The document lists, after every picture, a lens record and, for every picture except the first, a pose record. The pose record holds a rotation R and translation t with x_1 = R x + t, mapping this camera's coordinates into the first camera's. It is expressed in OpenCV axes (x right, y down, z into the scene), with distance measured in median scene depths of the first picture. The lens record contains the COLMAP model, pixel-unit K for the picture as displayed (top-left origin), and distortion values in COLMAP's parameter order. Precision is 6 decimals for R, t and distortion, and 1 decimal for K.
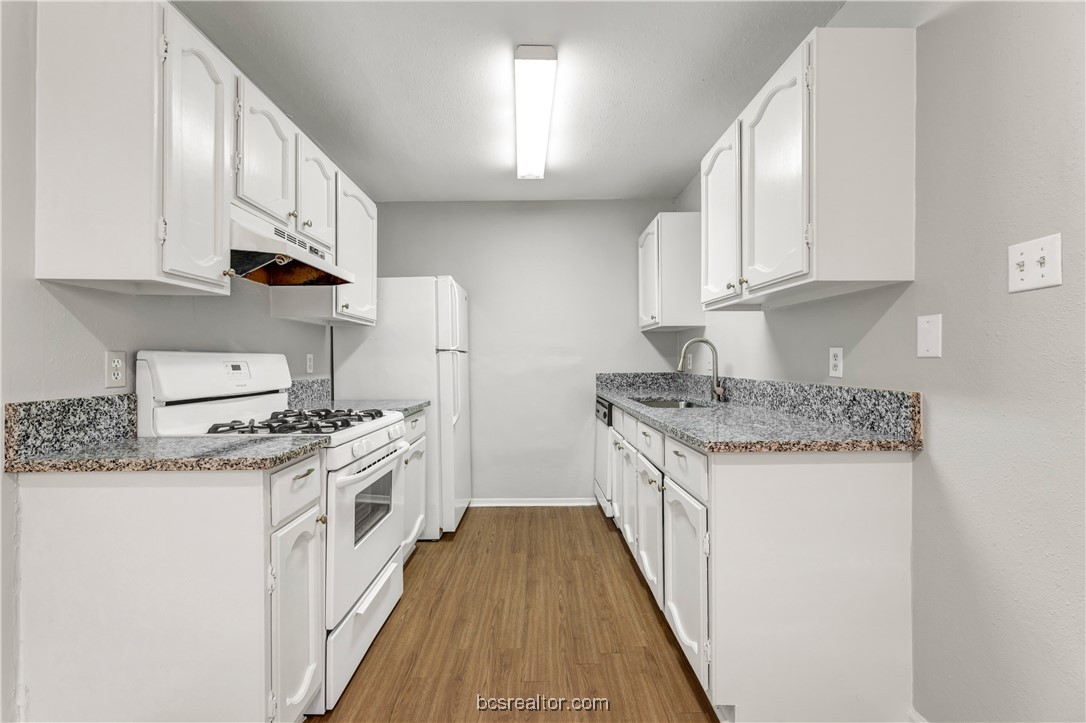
lens RADIAL K [[465.2, 0, 543.0], [0, 465.2, 361.5], [0, 0, 1]] dist [0.001367, -0.000017]
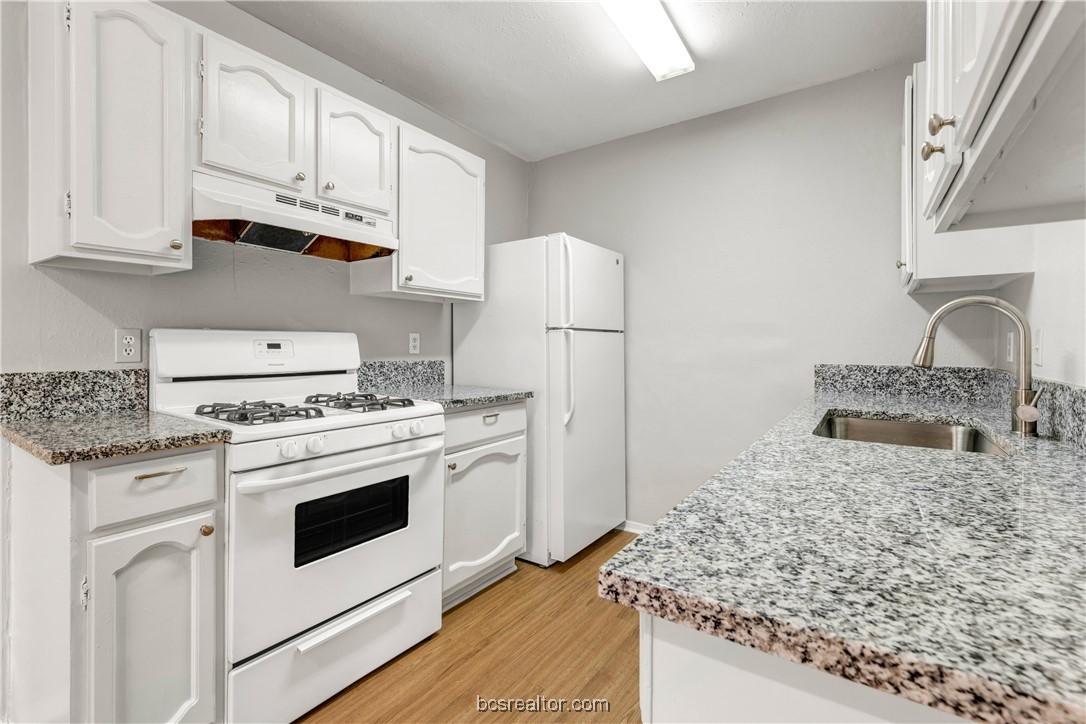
lens RADIAL K [[491.0, 0, 531.1], [0, 491.0, 346.8], [0, 0, 1]] dist [-0.000912, -0.000068]
pose [[0.810070, 0.013633, -0.586175, 0.480769], [-0.010482, 0.999907, 0.008771, -0.000095], [0.586240, -0.000961, 0.810137, 0.606827]]
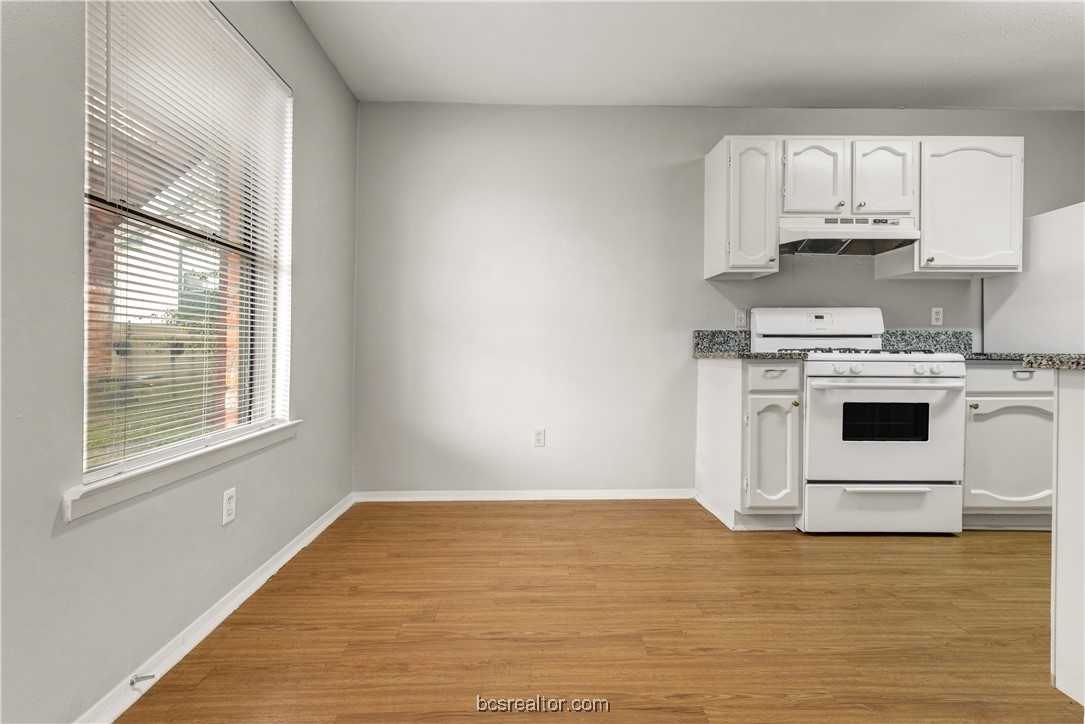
lens RADIAL K [[479.9, 0, 530.3], [0, 479.9, 356.0], [0, 0, 1]] dist [-0.000281, 0.000038]
pose [[-0.002763, 0.013486, -0.999905, 1.124845], [-0.001834, 0.999907, 0.013491, 0.149865], [0.999995, 0.001871, -0.002738, 0.090757]]
